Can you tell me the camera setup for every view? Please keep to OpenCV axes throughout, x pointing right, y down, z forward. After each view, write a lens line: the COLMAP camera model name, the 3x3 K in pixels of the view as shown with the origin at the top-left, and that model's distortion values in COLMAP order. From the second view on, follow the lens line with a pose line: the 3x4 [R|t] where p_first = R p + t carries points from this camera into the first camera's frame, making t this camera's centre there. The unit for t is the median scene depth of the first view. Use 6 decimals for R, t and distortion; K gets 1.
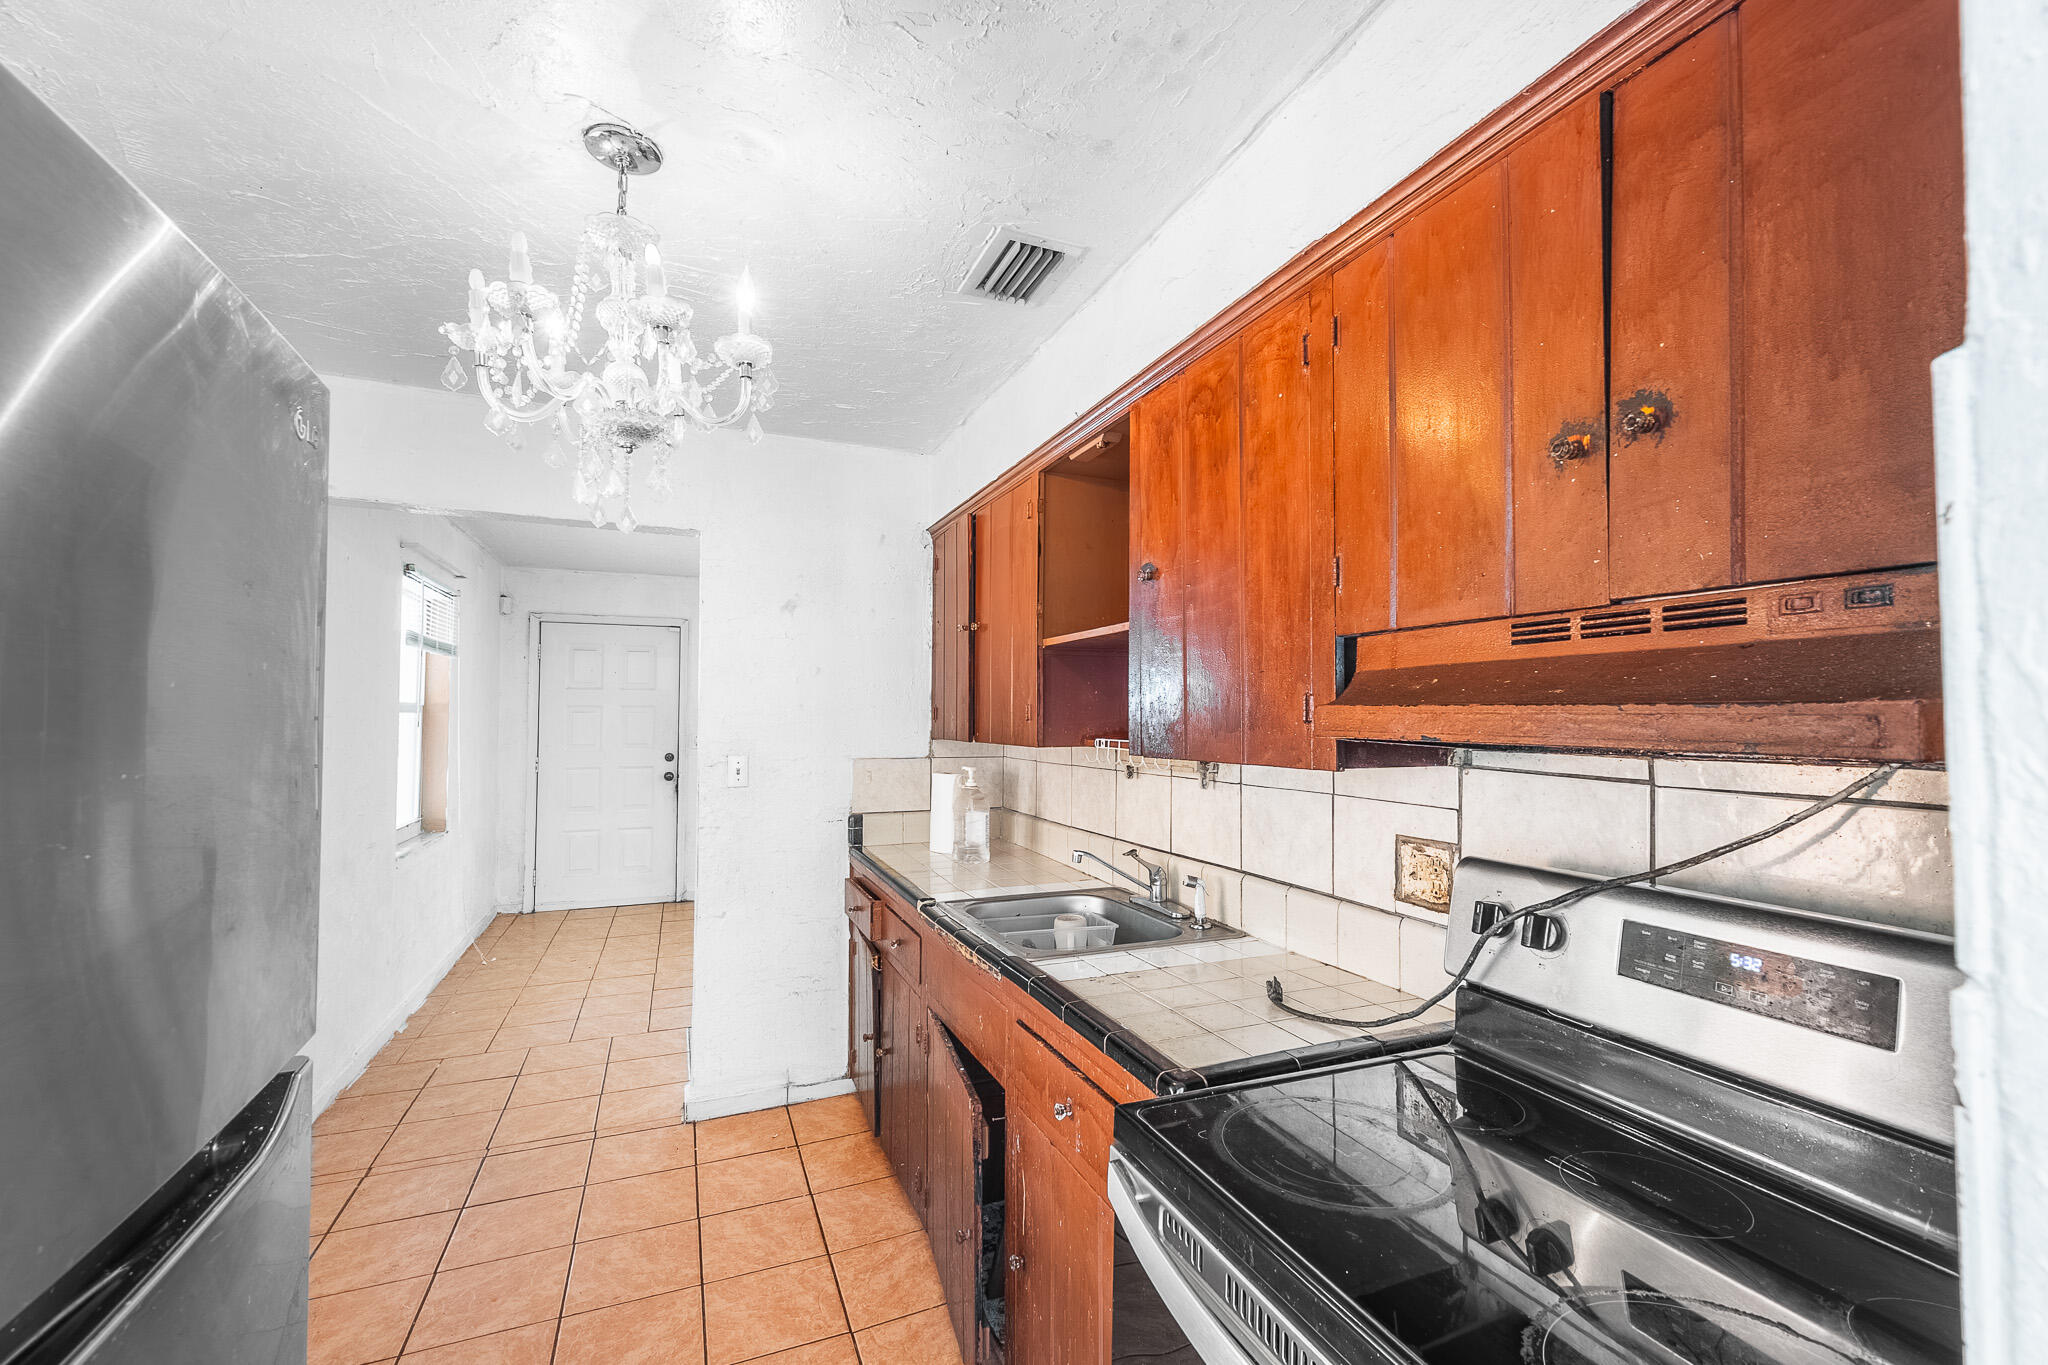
lens RADIAL K [[860.7, 0, 1036.3], [0, 860.7, 682.3], [0, 0, 1]] dist [0.006699, -0.000051]
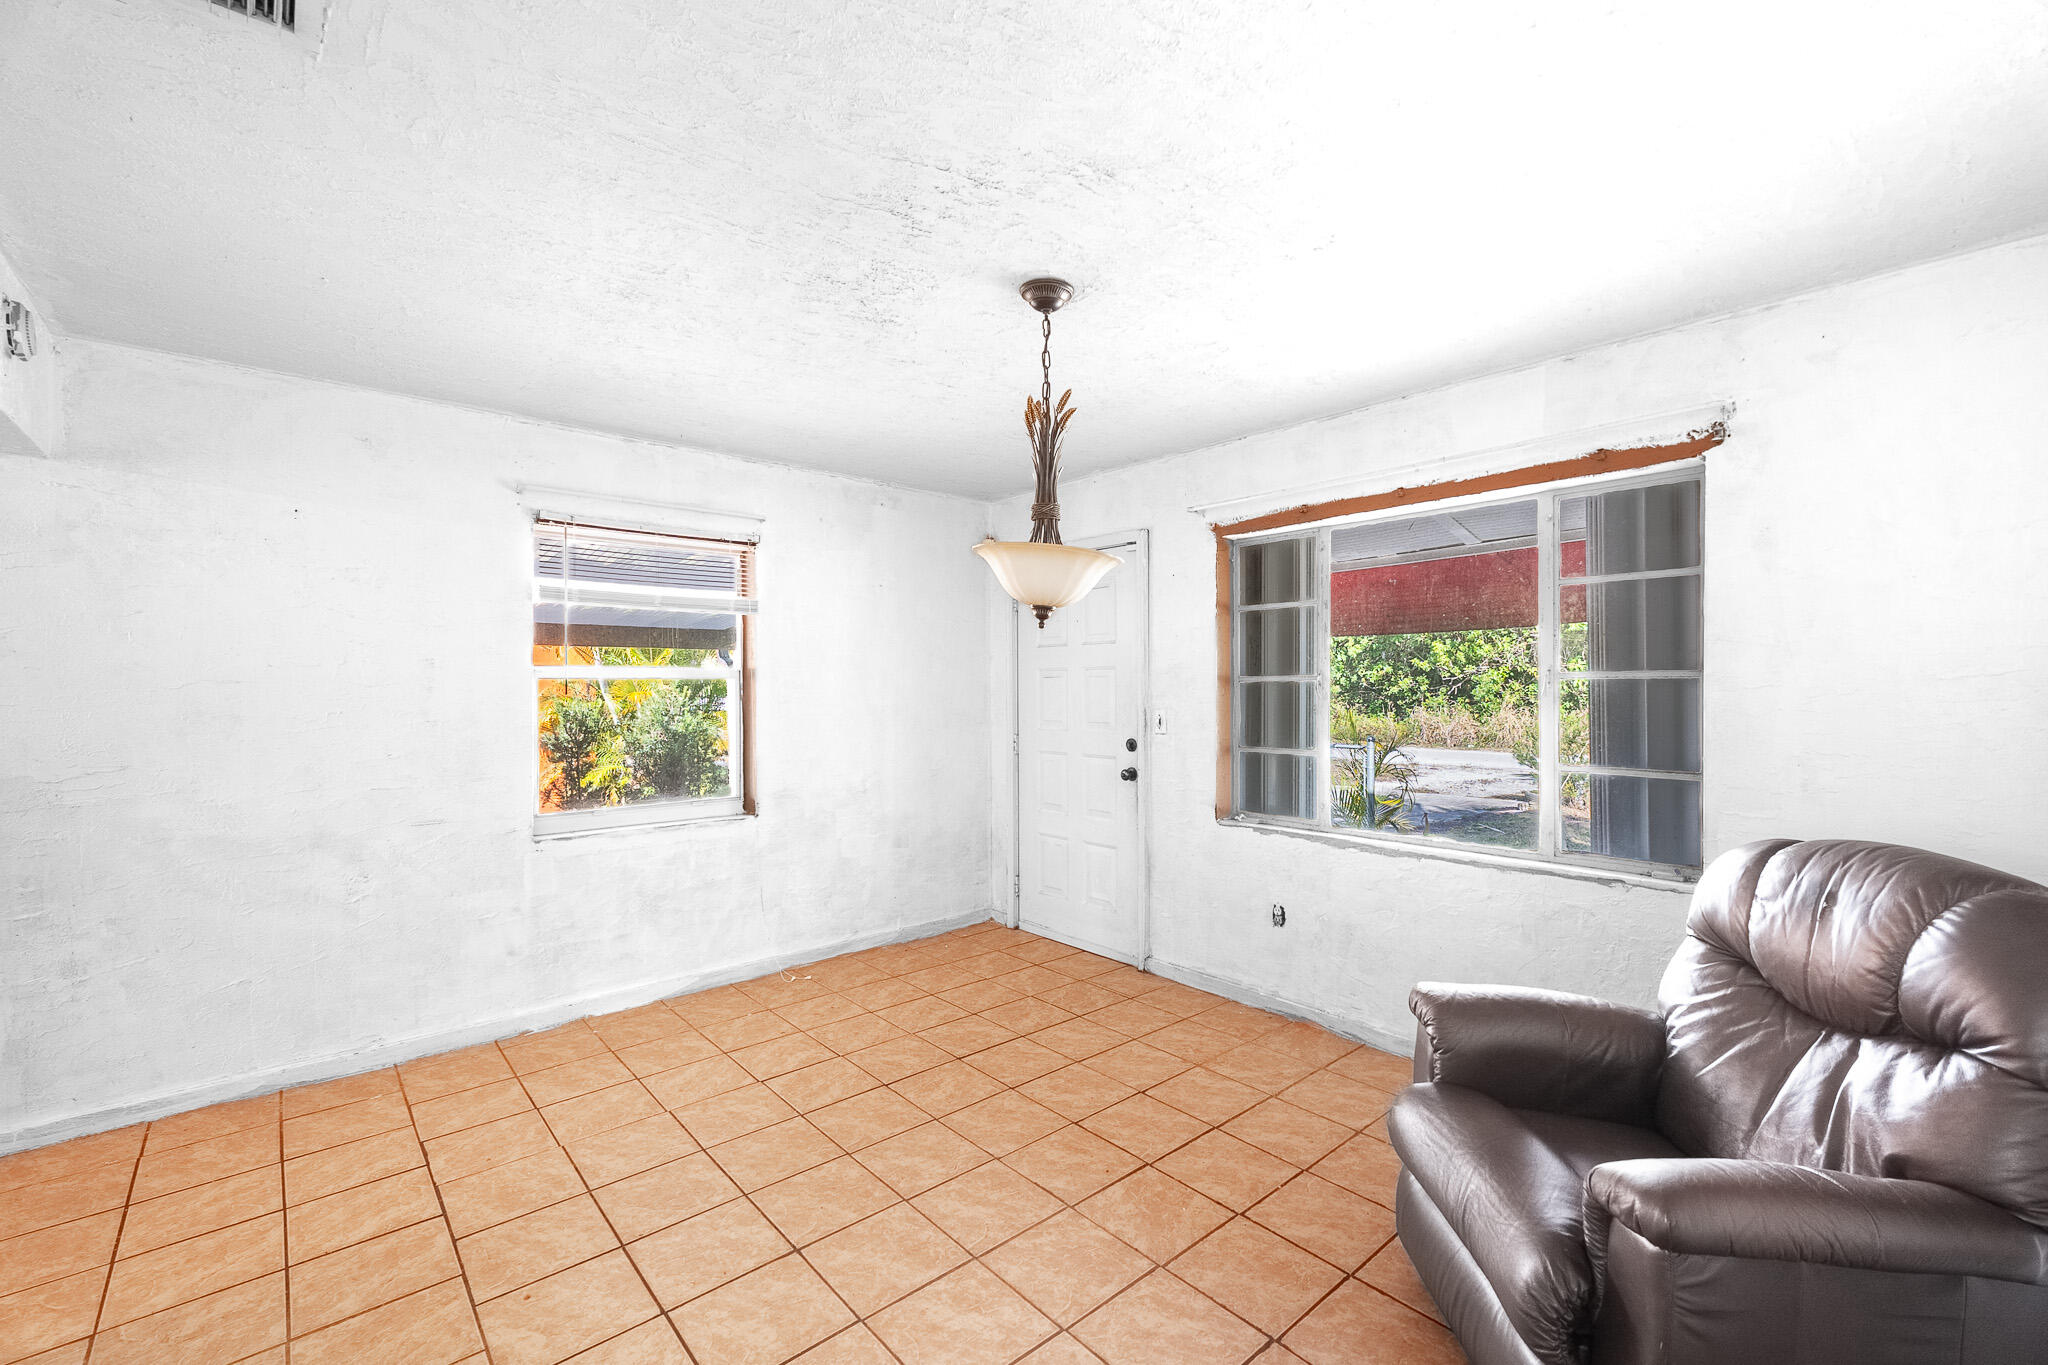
lens RADIAL K [[860.7, 0, 1043.0], [0, 860.7, 686.3], [0, 0, 1]] dist [0.006699, -0.000051]
pose [[0.346167, -0.000683, -0.938173, 0.170279], [0.031086, 0.999459, 0.010742, 0.034452], [0.937658, -0.032882, 0.346001, 0.739550]]
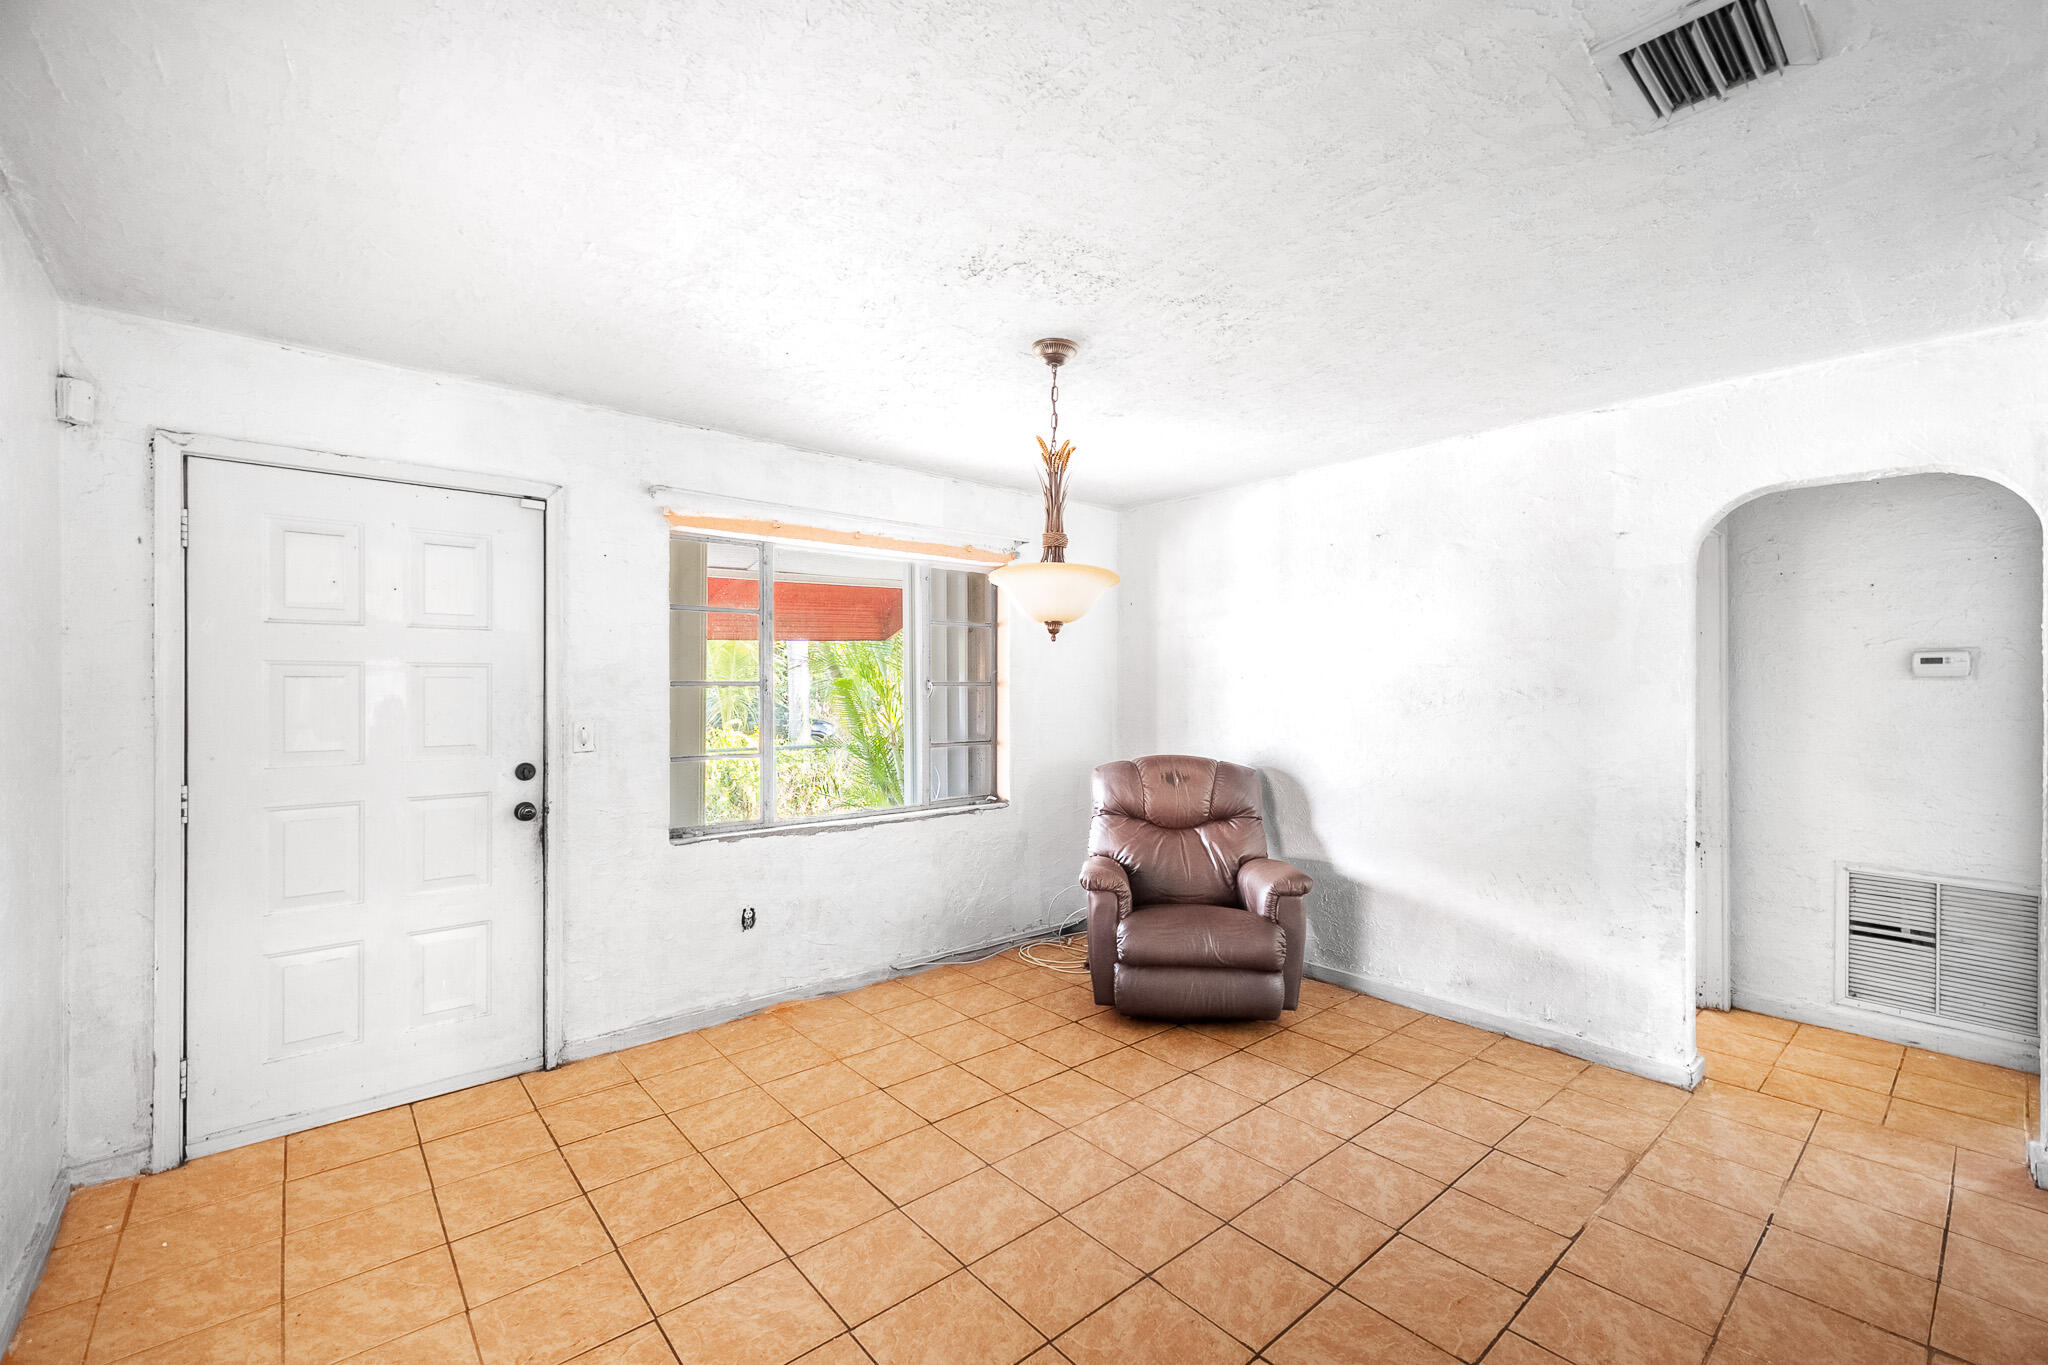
lens RADIAL K [[860.7, 0, 1037.3], [0, 860.7, 687.6], [0, 0, 1]] dist [0.006699, -0.000051]
pose [[0.941489, 0.001737, 0.337038, -0.331814], [-0.012461, 0.999482, 0.029658, 0.023128], [-0.336812, -0.032123, 0.941024, 0.470783]]
